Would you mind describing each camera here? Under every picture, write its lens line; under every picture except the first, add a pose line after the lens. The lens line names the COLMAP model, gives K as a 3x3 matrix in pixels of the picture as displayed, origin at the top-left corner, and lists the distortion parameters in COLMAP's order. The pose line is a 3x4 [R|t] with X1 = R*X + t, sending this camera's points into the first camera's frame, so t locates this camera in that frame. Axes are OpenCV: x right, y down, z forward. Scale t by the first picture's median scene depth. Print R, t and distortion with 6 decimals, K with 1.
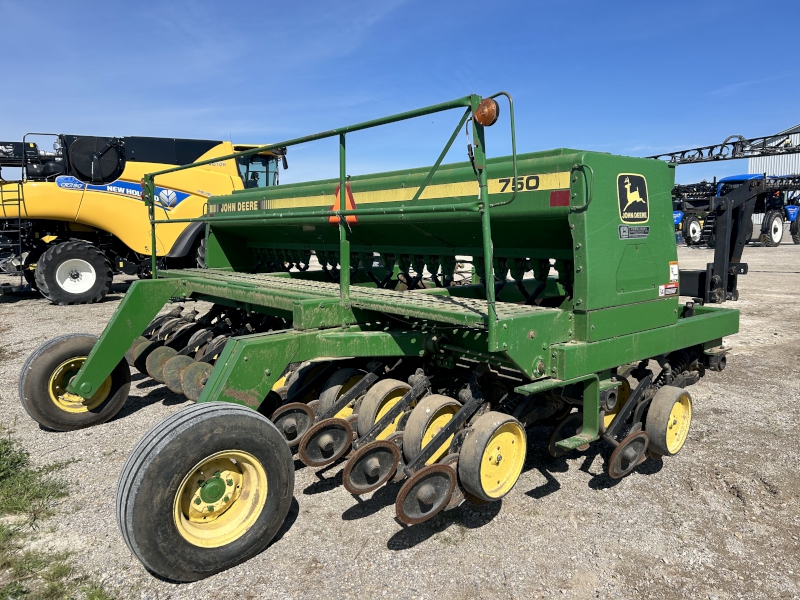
lens RADIAL K [[627.1, 0, 400.0], [0, 627.1, 300.0], [0, 0, 1]] dist [0.045014, -0.050464]
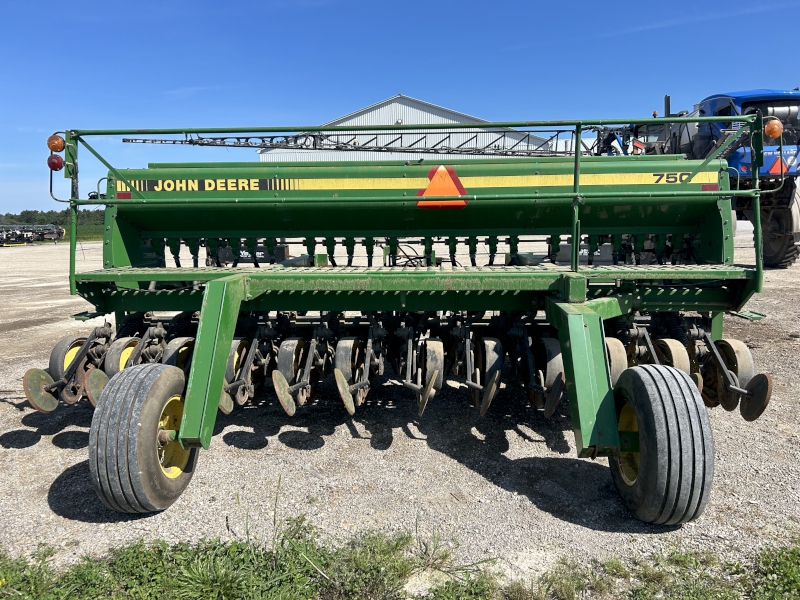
lens RADIAL K [[627.1, 0, 400.0], [0, 627.1, 300.0], [0, 0, 1]] dist [0.045014, -0.050464]
pose [[0.674790, -0.110559, 0.729681, -0.837674], [0.087507, 0.993727, 0.069642, -0.045437], [-0.732803, 0.016858, 0.680232, 0.336723]]
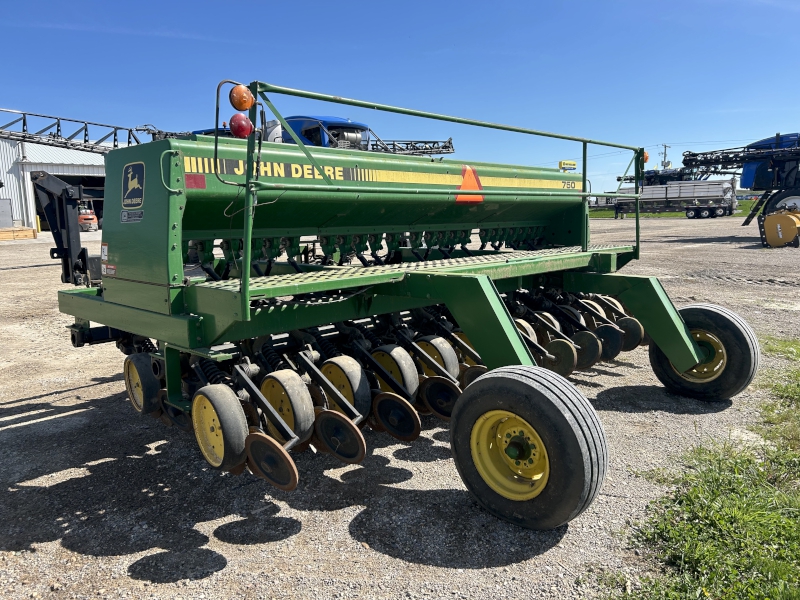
lens RADIAL K [[627.1, 0, 400.0], [0, 627.1, 300.0], [0, 0, 1]] dist [0.045014, -0.050464]
pose [[-0.159633, -0.132181, 0.978287, -1.119563], [0.113261, 0.981999, 0.151164, -0.126671], [-0.980658, 0.134932, -0.141789, 1.228823]]
